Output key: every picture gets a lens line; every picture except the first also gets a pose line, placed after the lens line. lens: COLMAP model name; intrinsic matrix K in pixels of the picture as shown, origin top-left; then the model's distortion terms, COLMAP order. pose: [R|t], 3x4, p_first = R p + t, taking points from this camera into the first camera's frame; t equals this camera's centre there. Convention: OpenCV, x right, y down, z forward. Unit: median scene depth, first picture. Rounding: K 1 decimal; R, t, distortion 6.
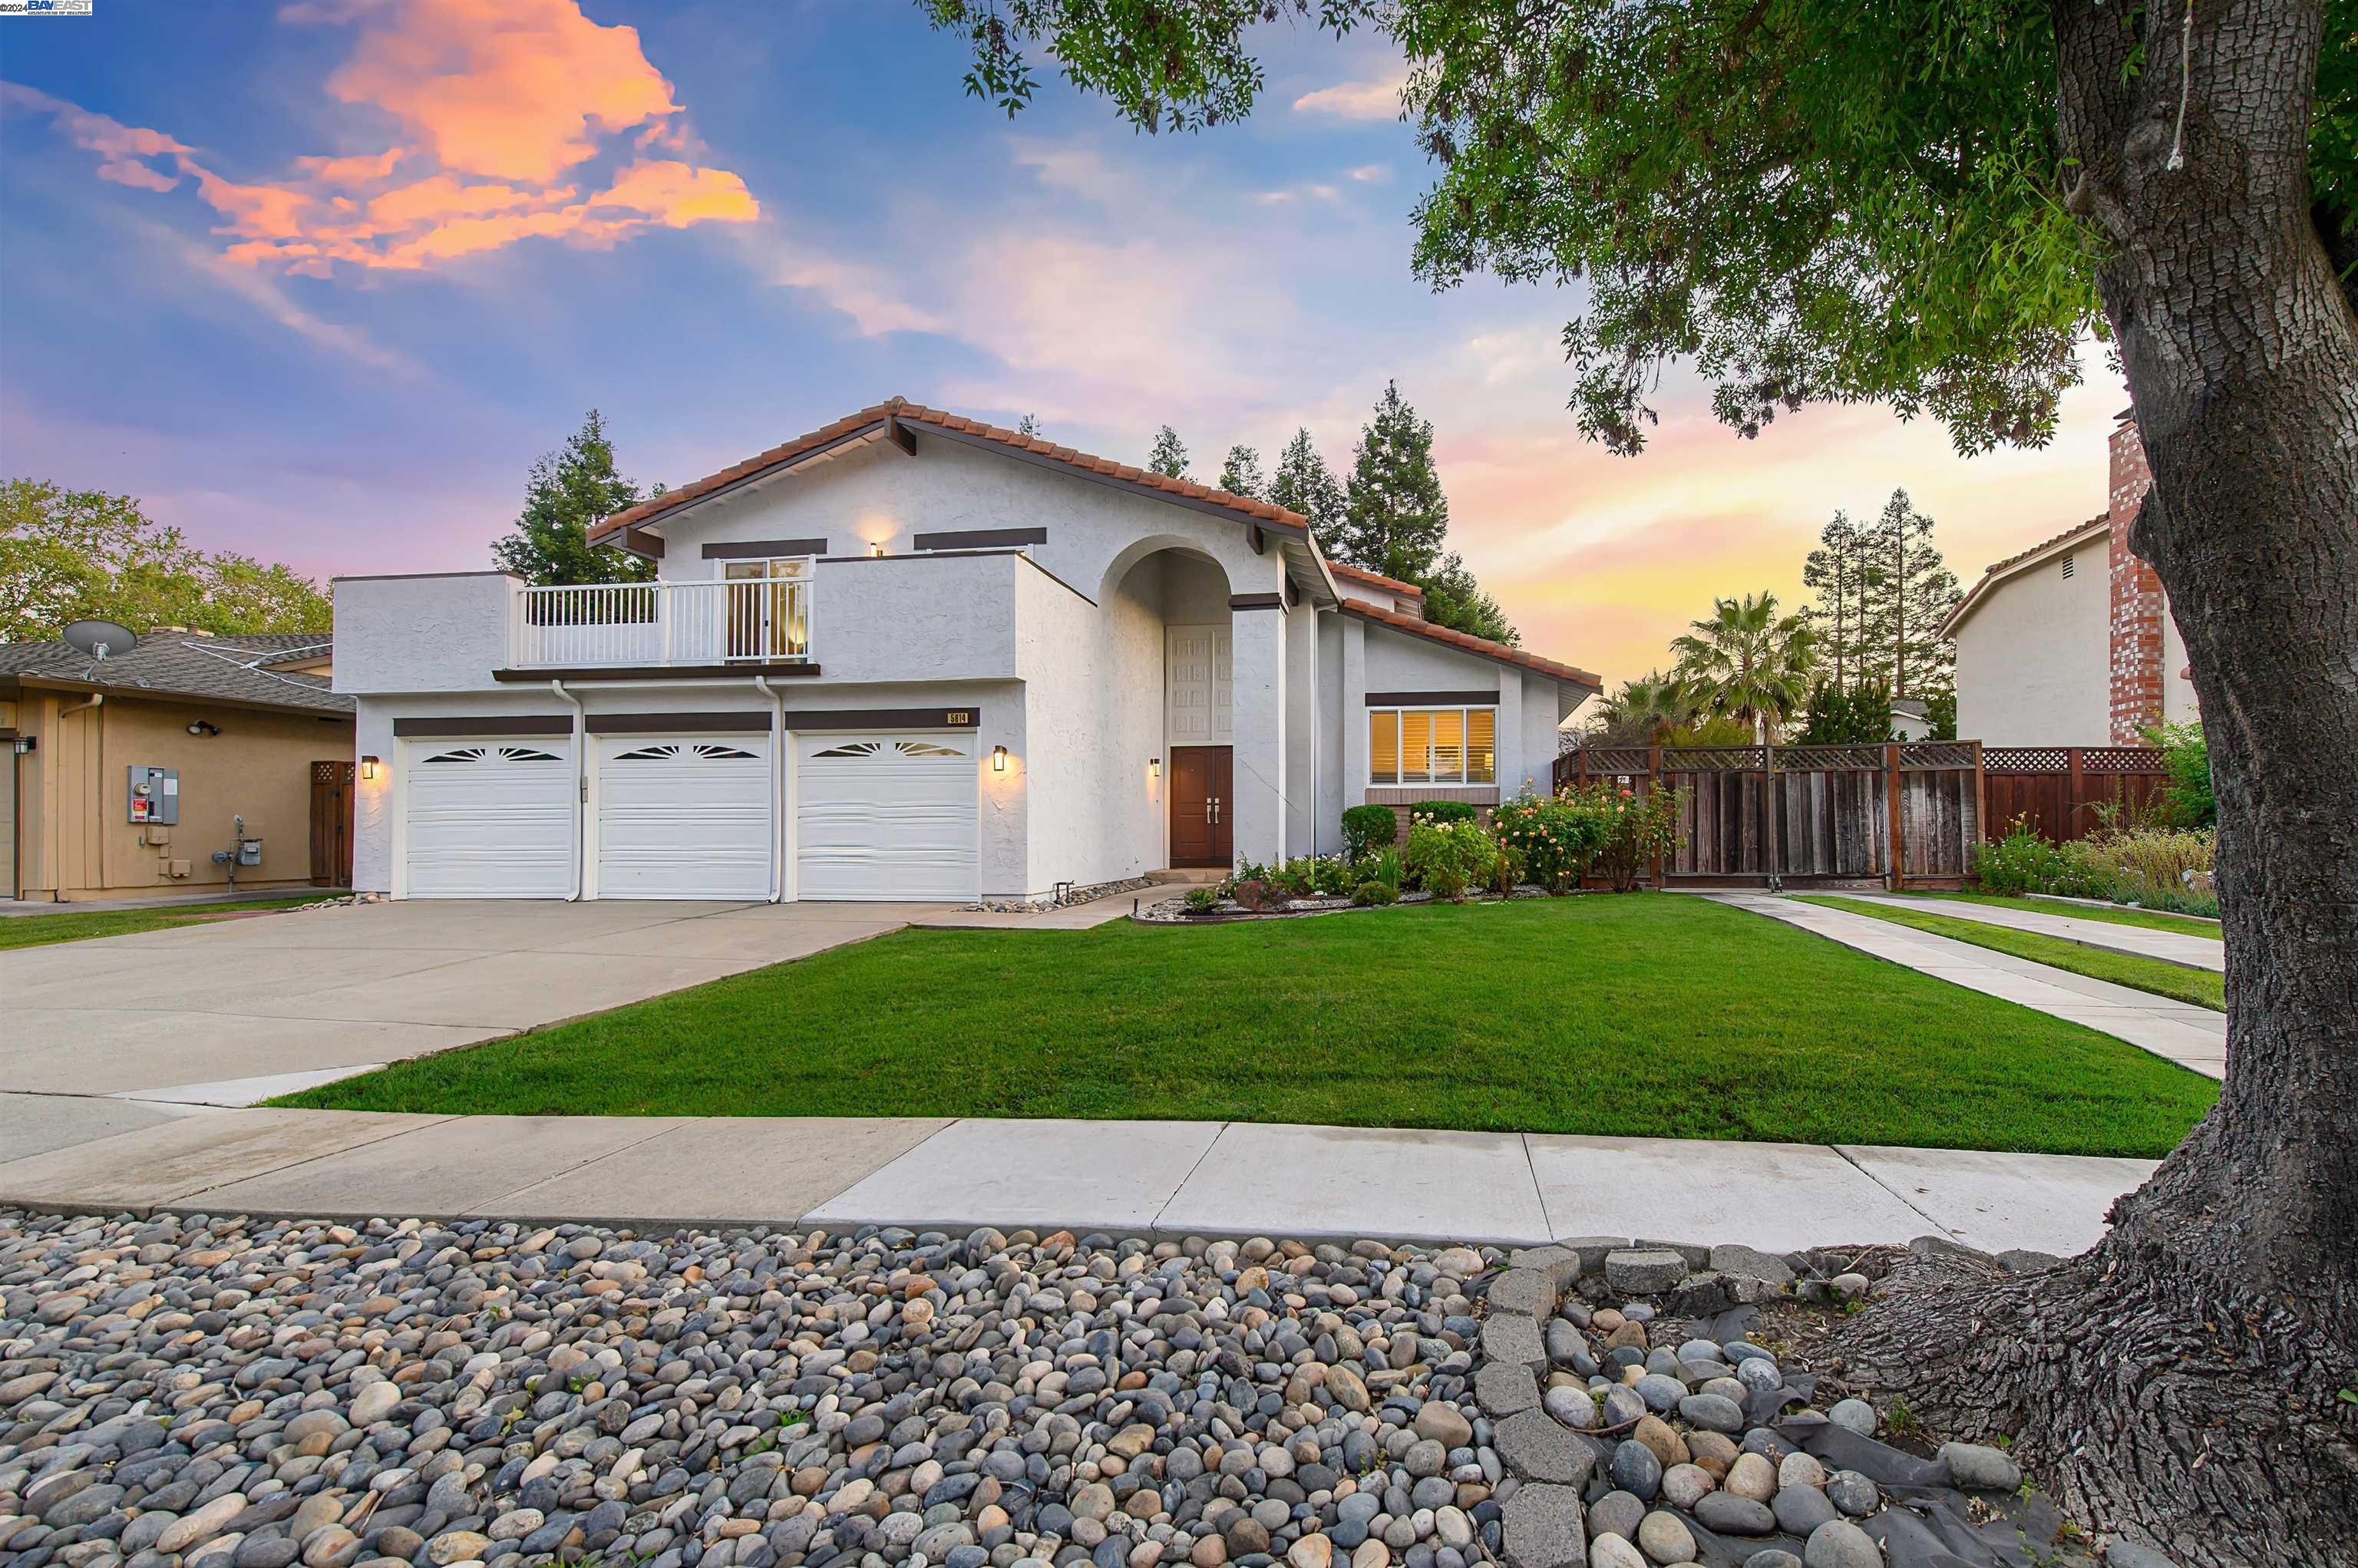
lens RADIAL K [[1029.7, 0, 1294.7], [0, 1029.7, 805.1], [0, 0, 1]] dist [0.014618, 0.000197]
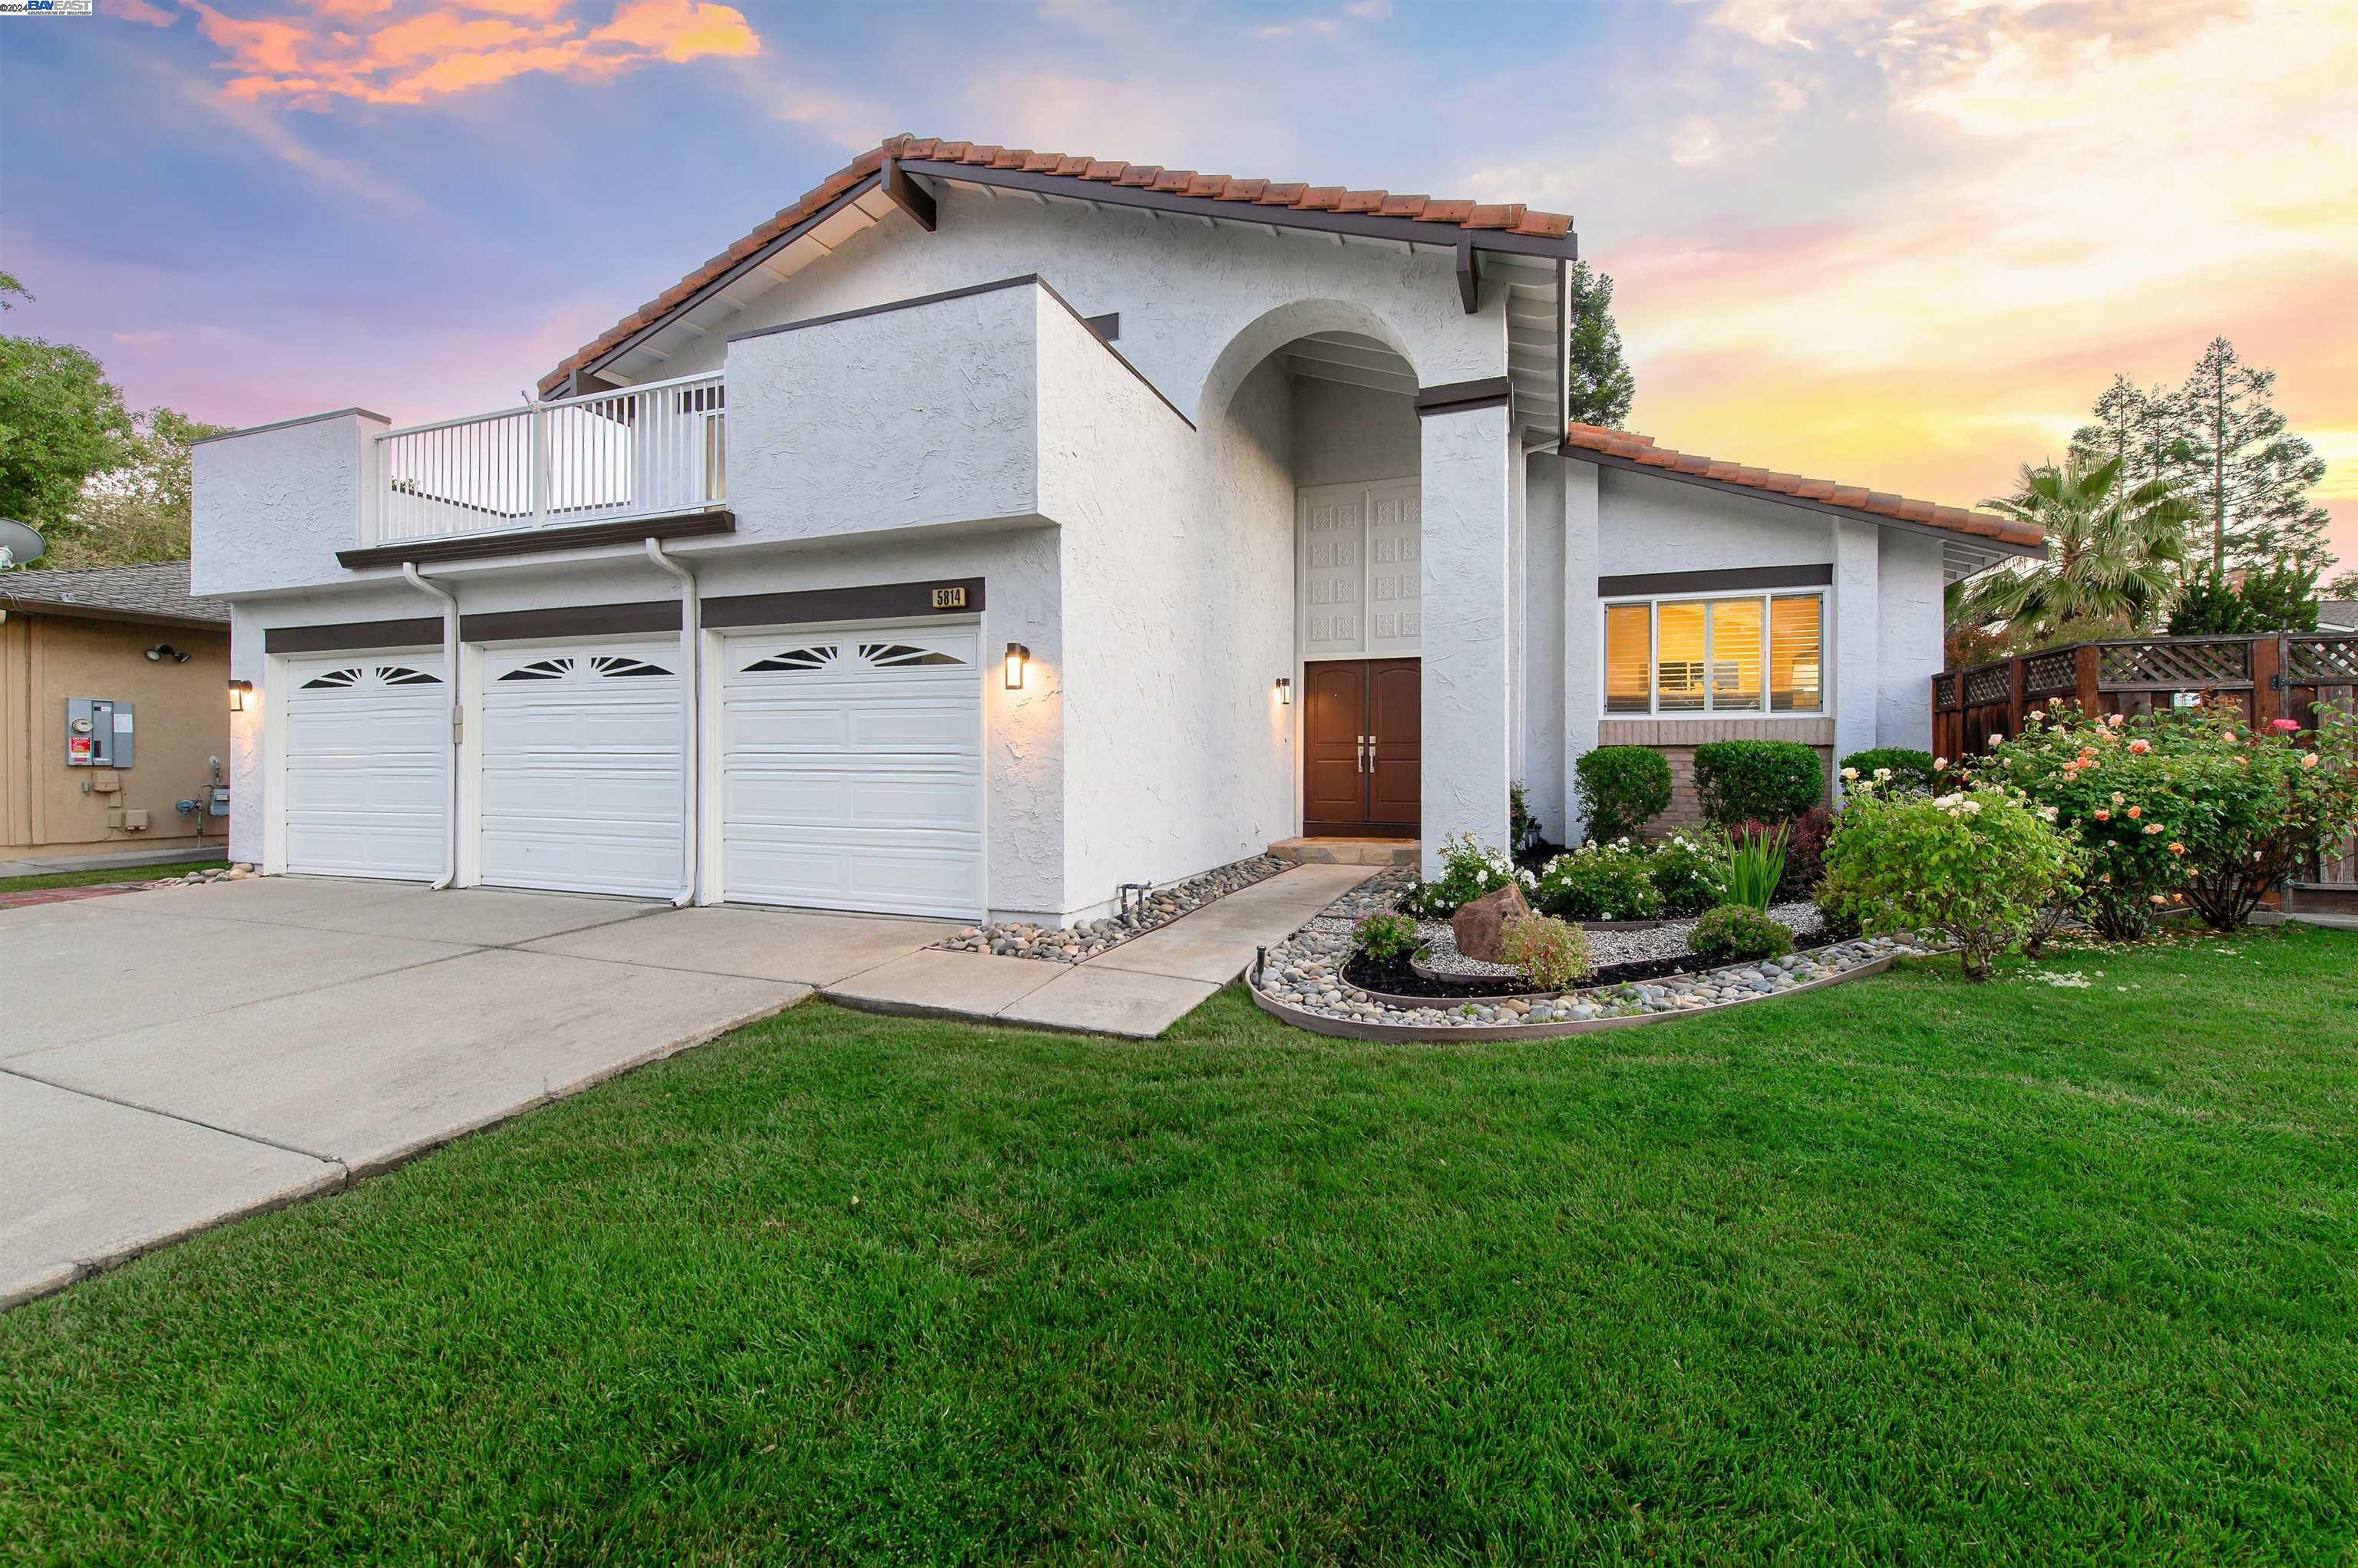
lens RADIAL K [[948.4, 0, 1184.3], [0, 948.4, 768.9], [0, 0, 1]] dist [0.013684, -0.002301]
pose [[0.975377, 0.007290, -0.220425, -0.068746], [-0.000441, 0.999516, 0.031105, -0.005051], [0.220545, -0.030242, 0.974908, 0.422245]]
